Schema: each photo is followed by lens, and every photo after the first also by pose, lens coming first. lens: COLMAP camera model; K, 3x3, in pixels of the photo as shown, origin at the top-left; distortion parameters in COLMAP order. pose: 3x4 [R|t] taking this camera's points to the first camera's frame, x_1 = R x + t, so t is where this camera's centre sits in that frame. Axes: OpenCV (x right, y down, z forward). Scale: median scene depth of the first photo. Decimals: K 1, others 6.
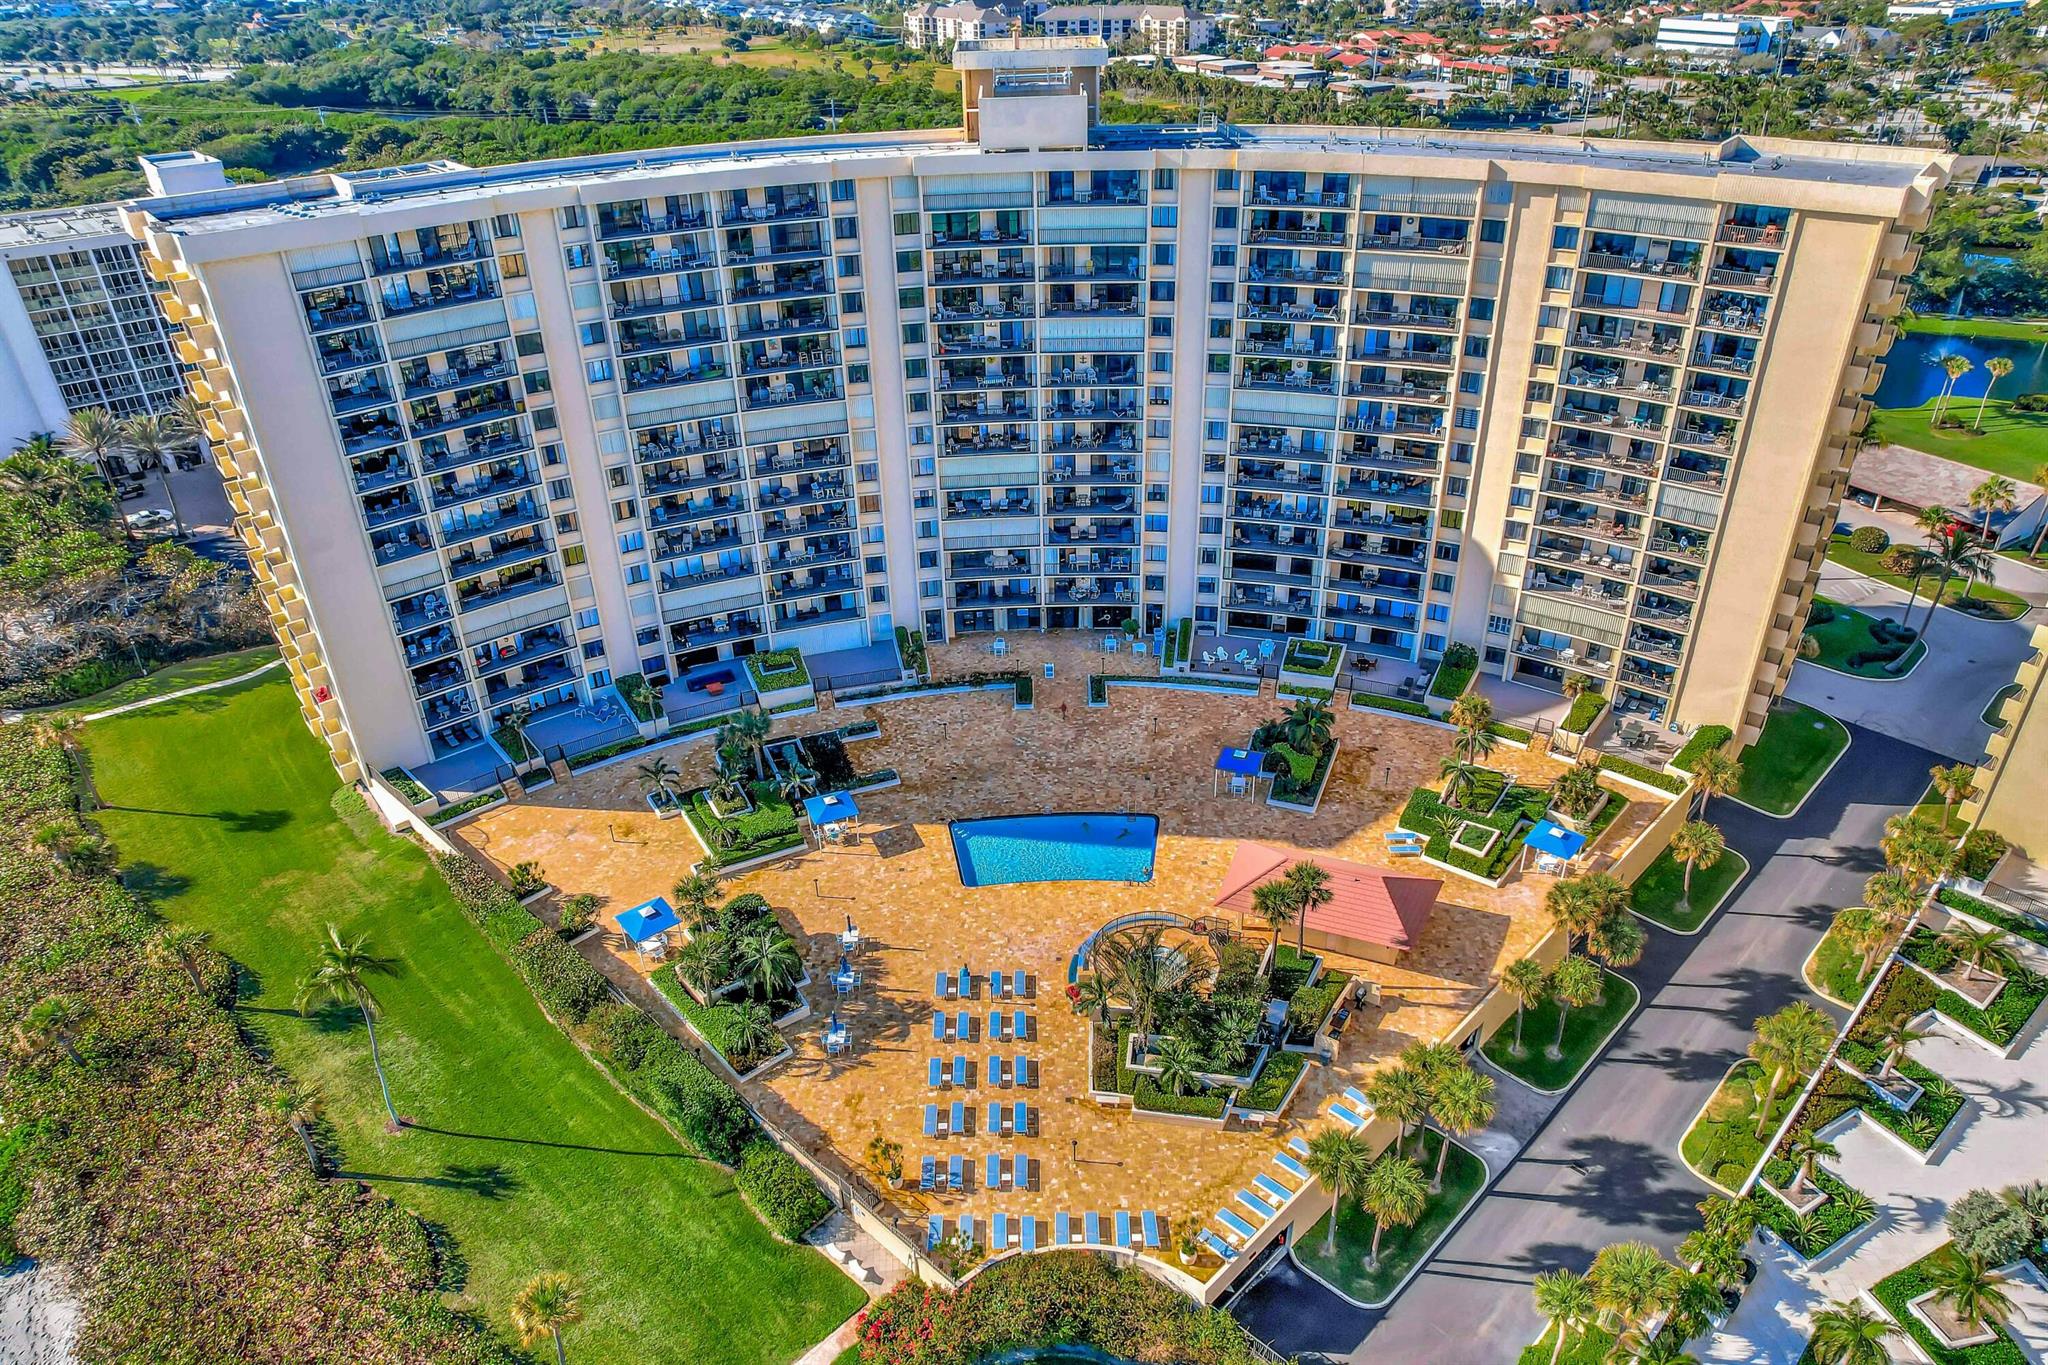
lens RADIAL K [[1321.6, 0, 1023.0], [0, 1321.6, 756.0], [0, 0, 1]] dist [-0.048578, 0.027709]
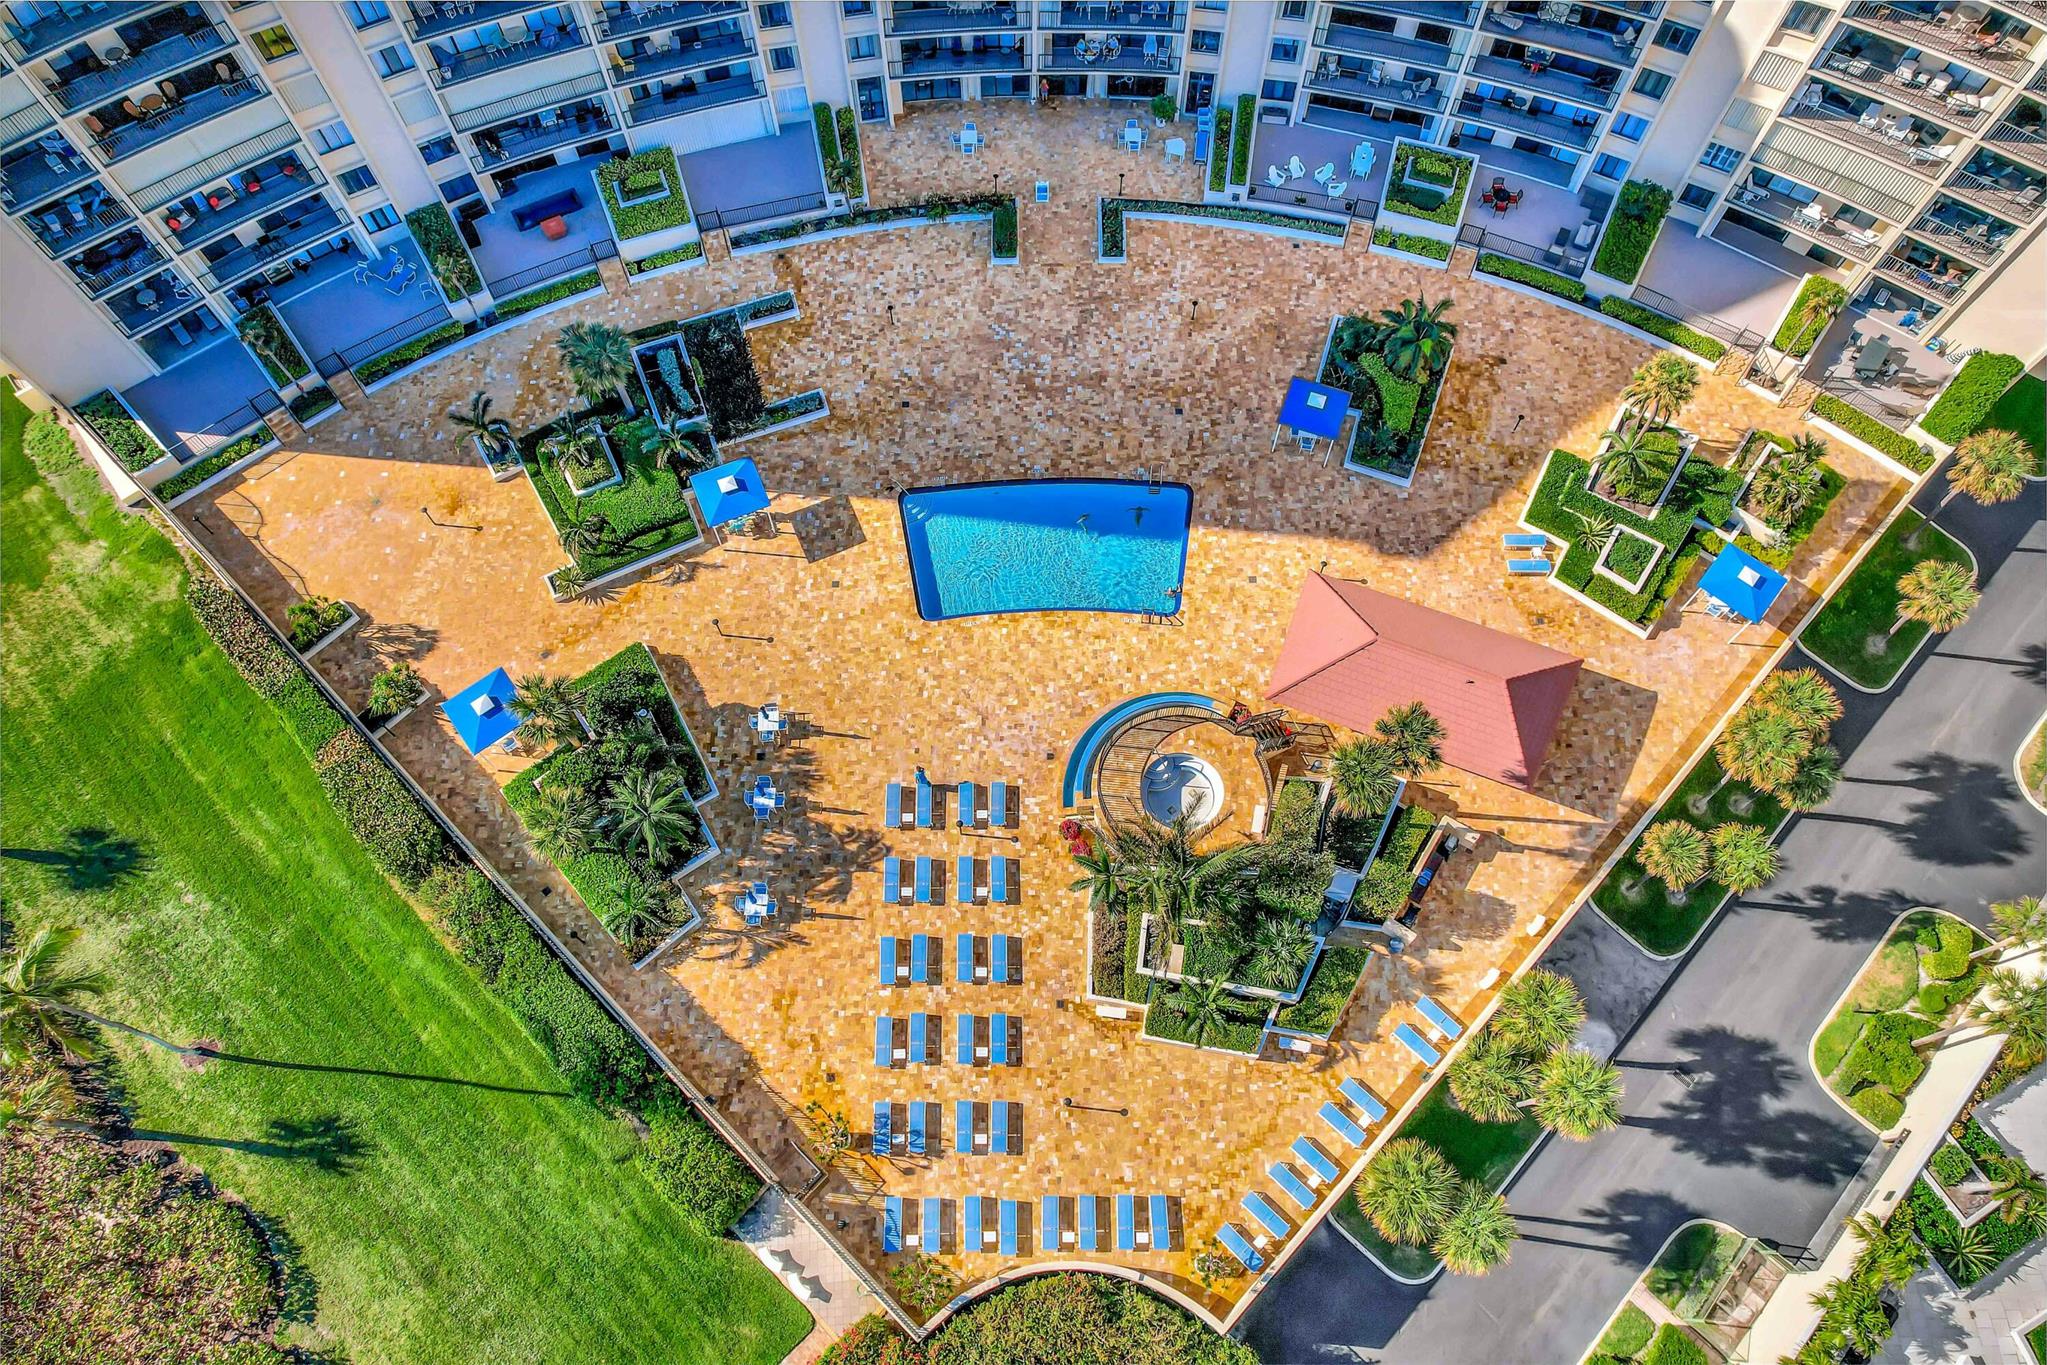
lens RADIAL K [[1282.0, 0, 1025.9], [0, 1282.0, 708.3], [0, 0, 1]] dist [-0.072049, 0.065046]
pose [[0.999816, 0.002699, 0.019005, -0.000505], [-0.012490, 0.843274, 0.537339, -0.215926], [-0.014576, -0.537477, 0.843152, 0.340298]]
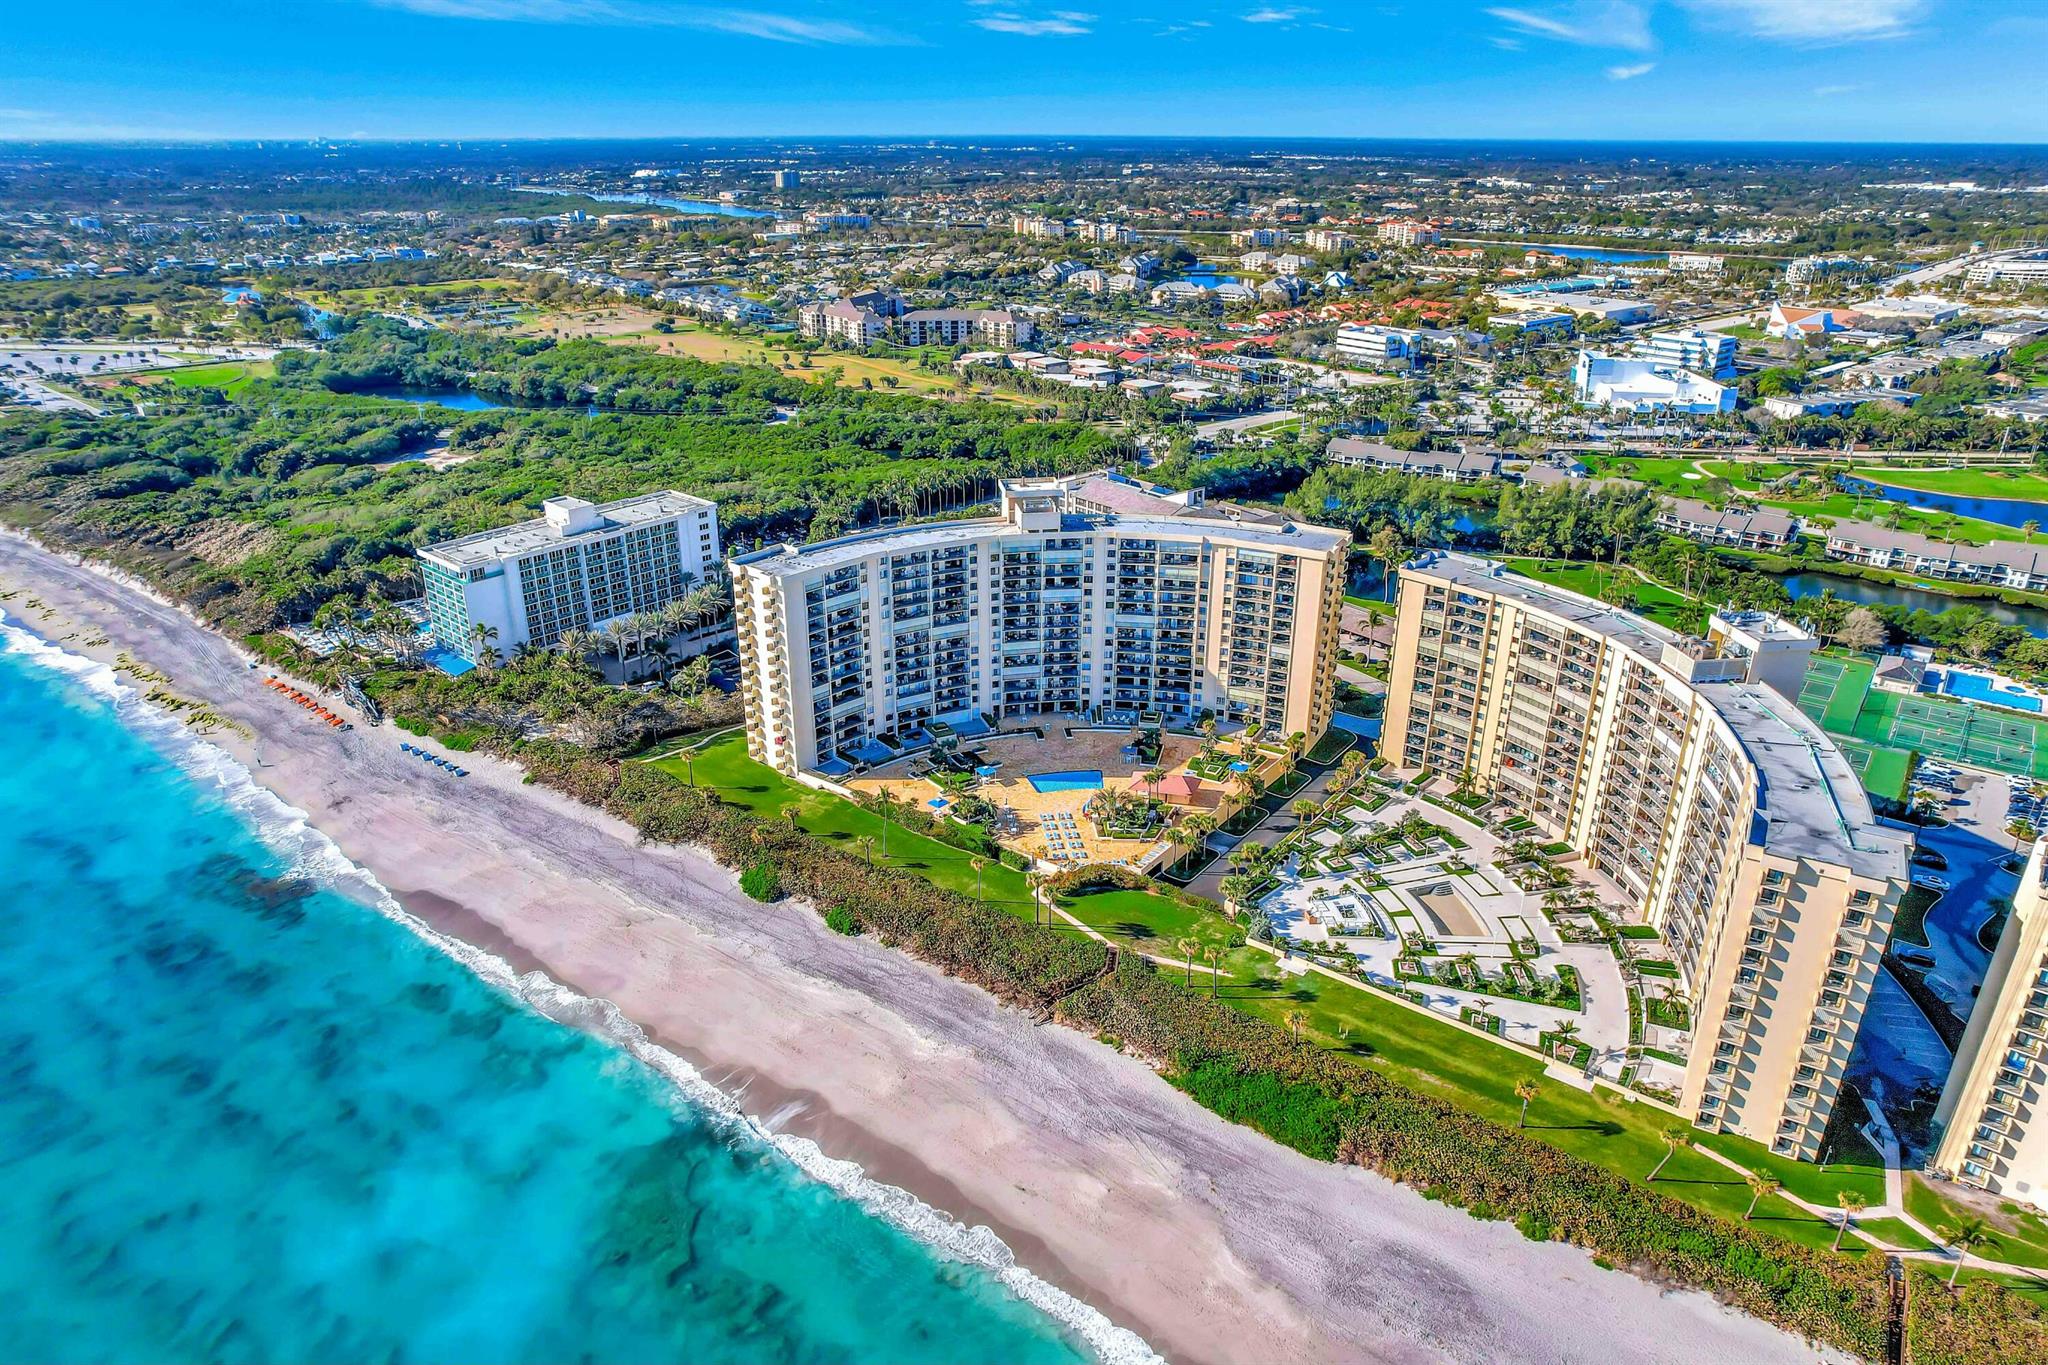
lens RADIAL K [[1266.7, 0, 1022.5], [0, 1266.7, 815.9], [0, 0, 1]] dist [-0.024750, -0.001374]
pose [[0.989024, -0.046854, 0.140128, -0.415038], [0.057899, 0.995440, -0.075812, 0.315819], [-0.135937, 0.083093, 0.987227, -1.501888]]
